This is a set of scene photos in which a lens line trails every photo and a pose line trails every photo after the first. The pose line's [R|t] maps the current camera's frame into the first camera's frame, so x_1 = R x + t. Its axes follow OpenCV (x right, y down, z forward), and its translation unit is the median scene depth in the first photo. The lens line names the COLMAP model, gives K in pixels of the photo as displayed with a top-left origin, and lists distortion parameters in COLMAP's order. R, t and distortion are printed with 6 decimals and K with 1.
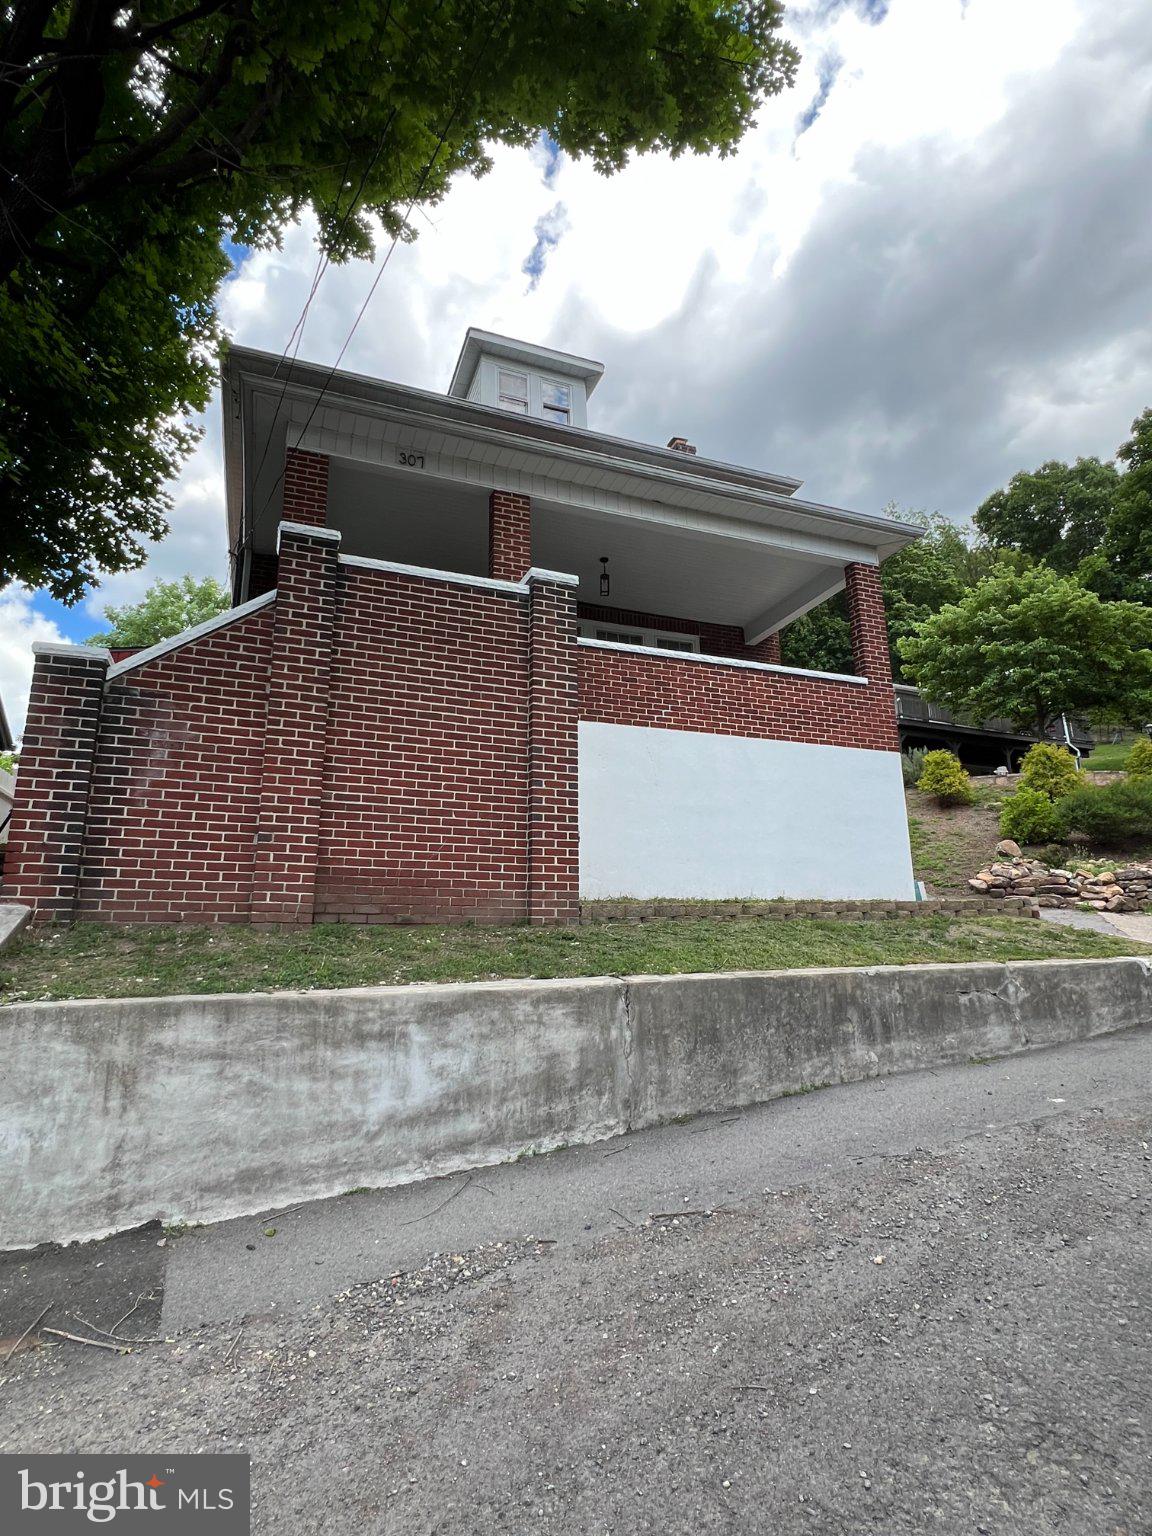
lens RADIAL K [[809.9, 0, 560.7], [0, 809.9, 765.6], [0, 0, 1]] dist [-0.001967, -0.001855]
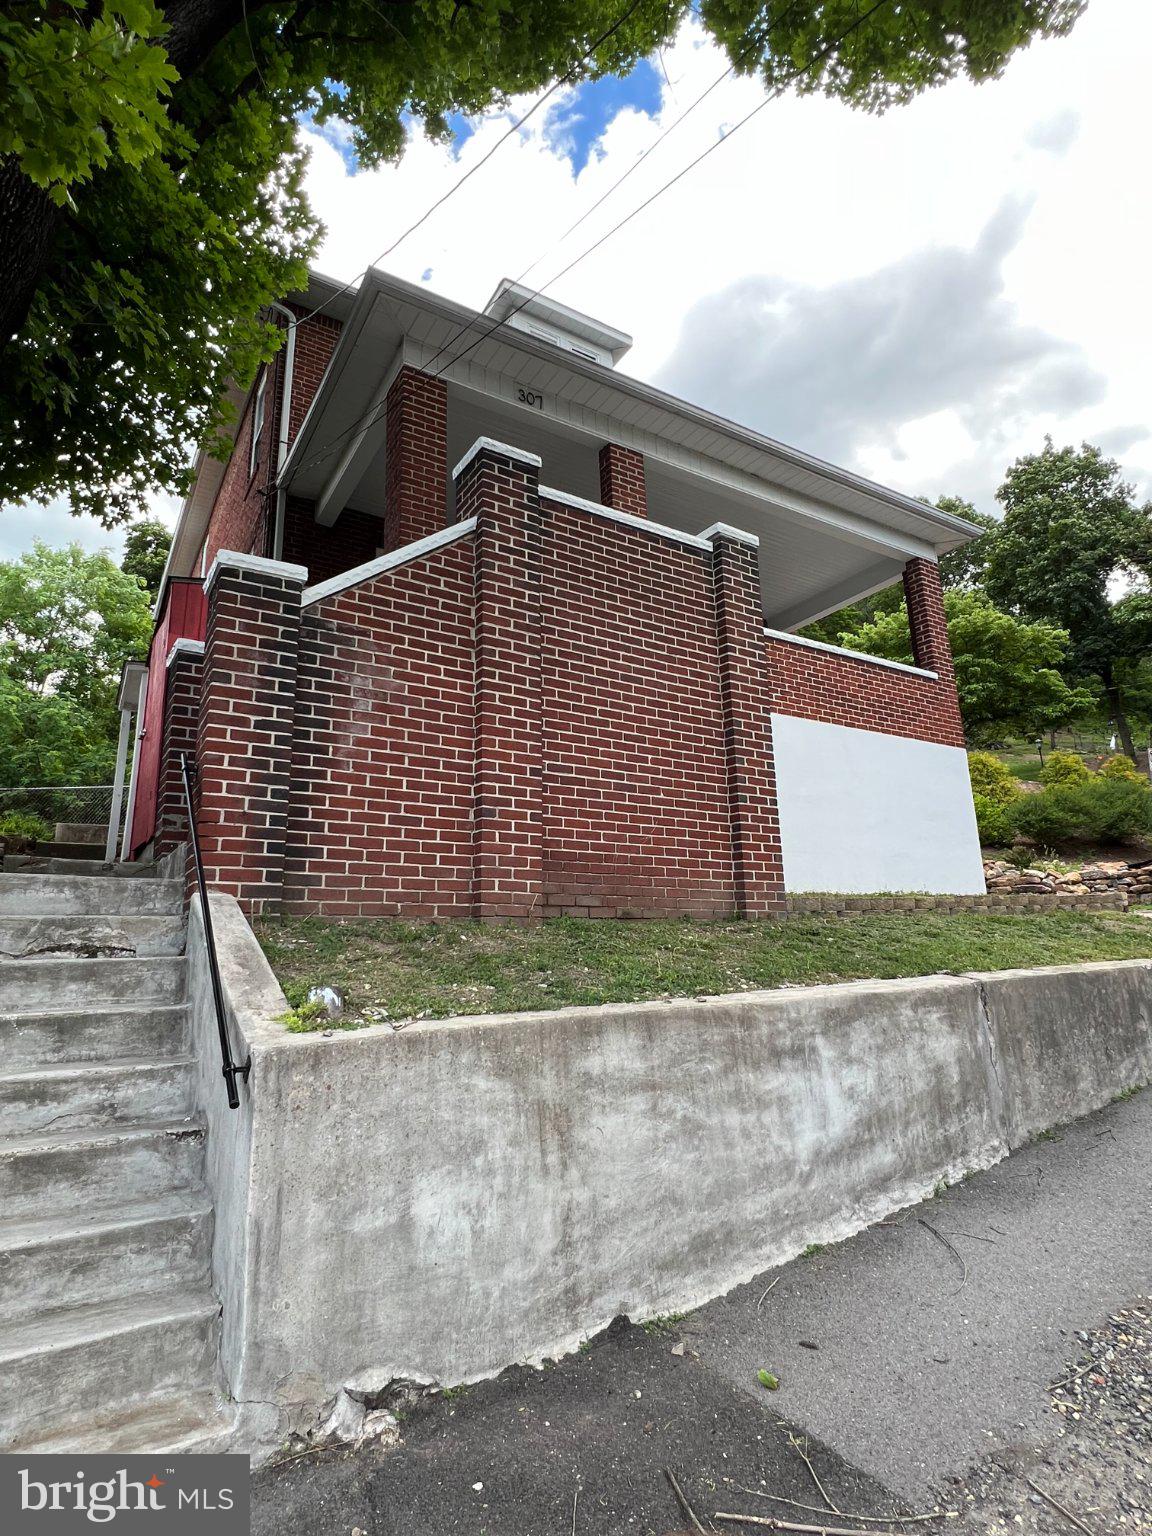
lens RADIAL K [[809.9, 0, 560.7], [0, 809.9, 765.6], [0, 0, 1]] dist [-0.001967, -0.001855]
pose [[0.984117, 0.028641, 0.175195, -0.584143], [-0.027770, 0.999587, -0.007418, 0.060230], [-0.175335, 0.002435, 0.984506, 0.241564]]
